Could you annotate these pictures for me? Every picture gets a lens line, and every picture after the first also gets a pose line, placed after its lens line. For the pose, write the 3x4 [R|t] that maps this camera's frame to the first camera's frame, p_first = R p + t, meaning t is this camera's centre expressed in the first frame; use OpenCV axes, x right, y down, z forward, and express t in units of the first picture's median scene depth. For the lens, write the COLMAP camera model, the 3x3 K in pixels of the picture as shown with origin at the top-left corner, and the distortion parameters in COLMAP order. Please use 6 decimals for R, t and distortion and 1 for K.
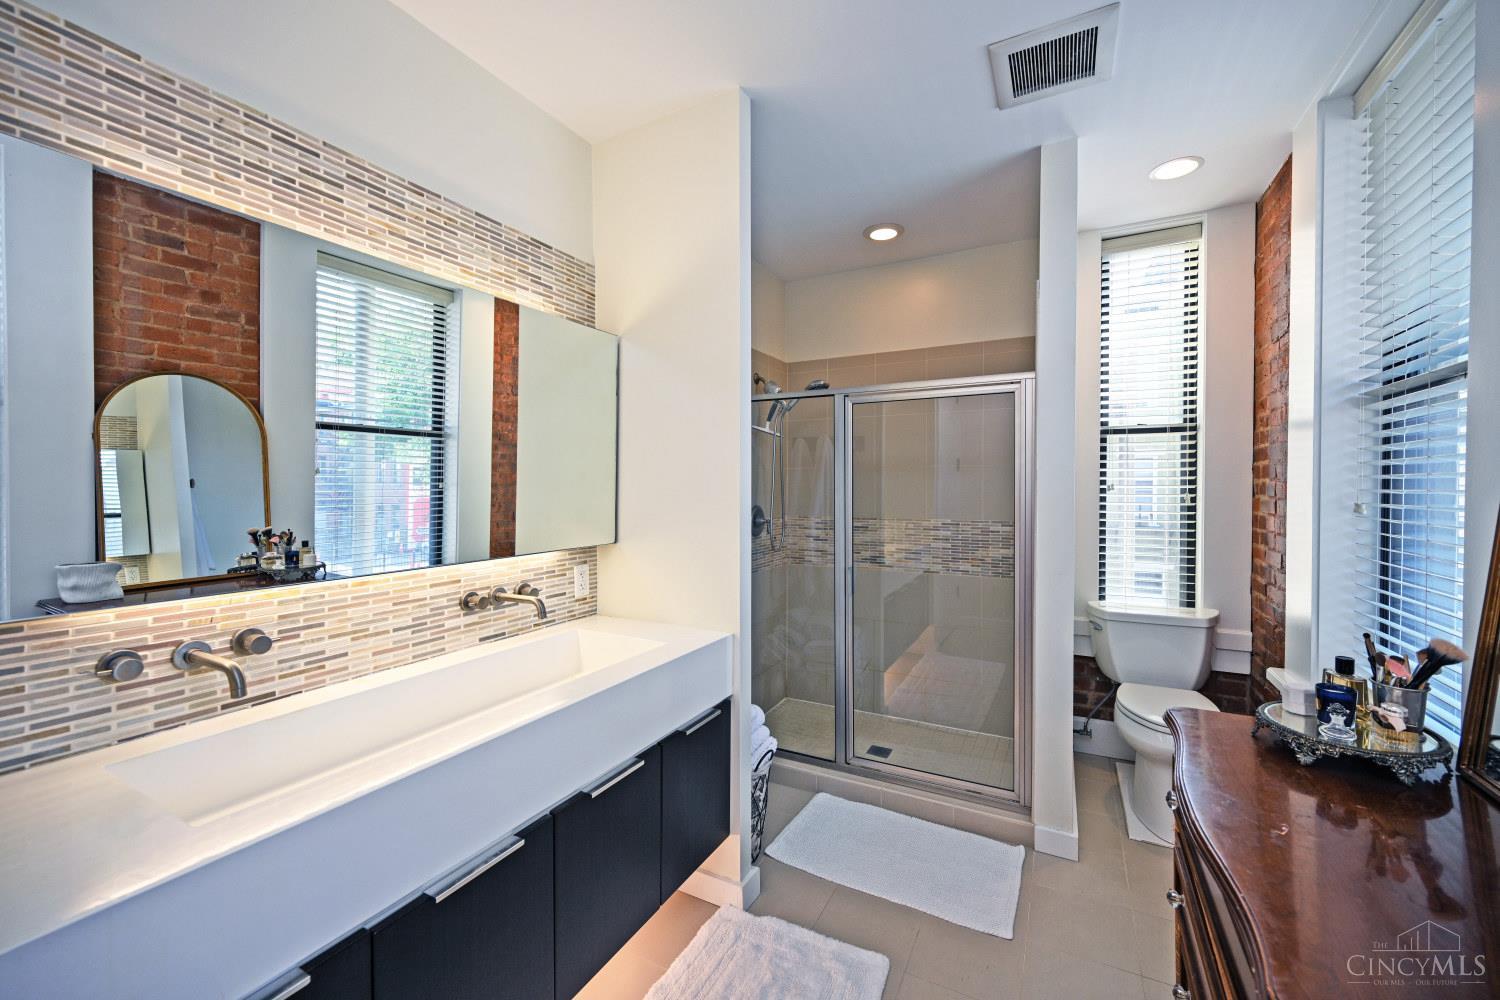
lens RADIAL K [[591.1, 0, 750.0], [0, 591.1, 500.0], [0, 0, 1]] dist [-0.001912, 0.000043]
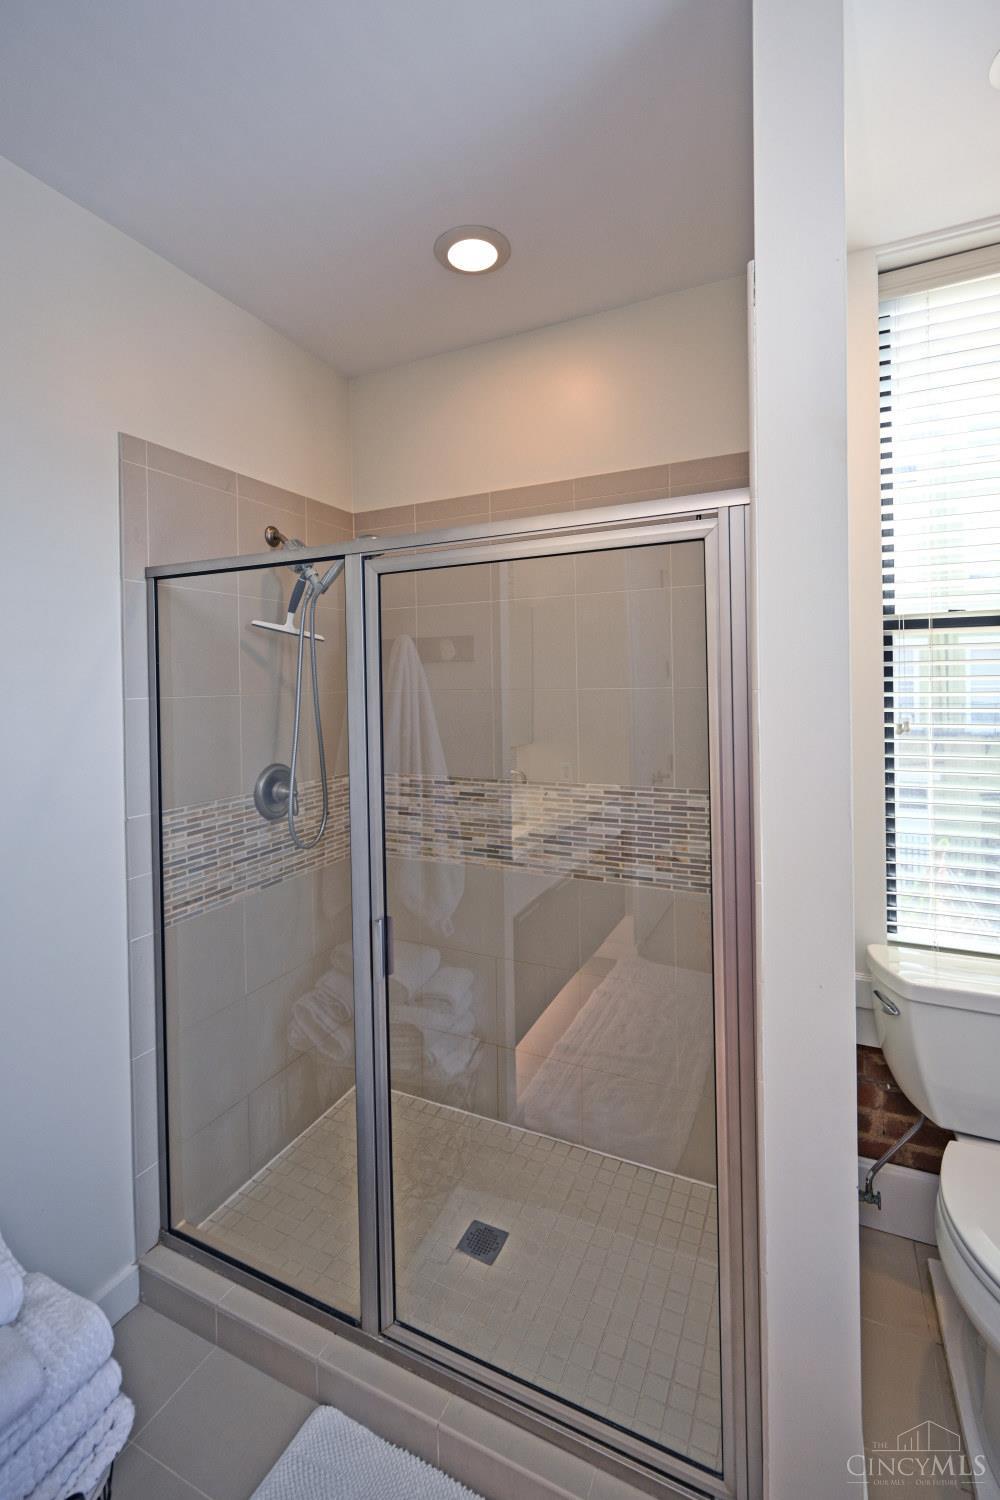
lens RADIAL K [[611.2, 0, 512.2], [0, 611.2, 686.9], [0, 0, 1]] dist [0.001204, 0.000191]
pose [[0.999247, -0.015651, 0.035494, 0.256215], [0.015940, 0.999842, -0.007864, -0.065803], [-0.035365, 0.008424, 0.999339, 0.497283]]
